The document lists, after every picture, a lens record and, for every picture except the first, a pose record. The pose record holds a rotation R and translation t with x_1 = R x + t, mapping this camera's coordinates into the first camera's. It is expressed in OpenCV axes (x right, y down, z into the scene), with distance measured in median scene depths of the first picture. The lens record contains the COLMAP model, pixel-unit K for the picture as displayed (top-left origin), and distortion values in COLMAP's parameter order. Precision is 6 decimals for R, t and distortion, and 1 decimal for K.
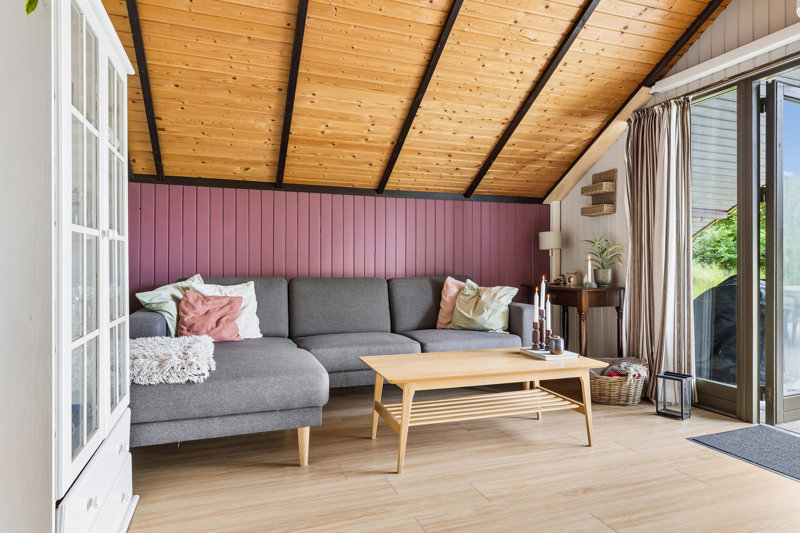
lens RADIAL K [[487.1, 0, 399.8], [0, 487.1, 266.6], [0, 0, 1]] dist [0.002710, 0.000875]
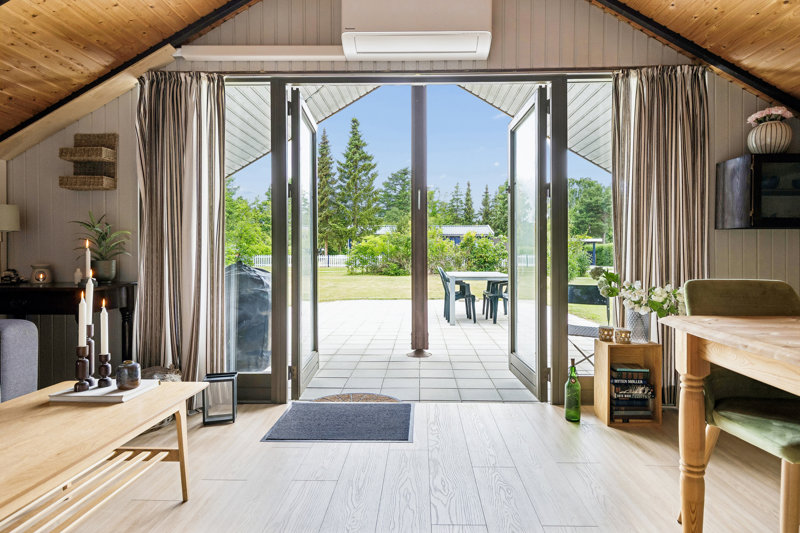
lens RADIAL K [[455.8, 0, 396.8], [0, 455.8, 261.4], [0, 0, 1]] dist [0.002397, -0.000673]
pose [[0.347540, -0.008639, 0.937625, -0.108377], [0.001444, 0.999961, 0.008678, 0.001069], [-0.937664, -0.001662, 0.347539, 0.355521]]
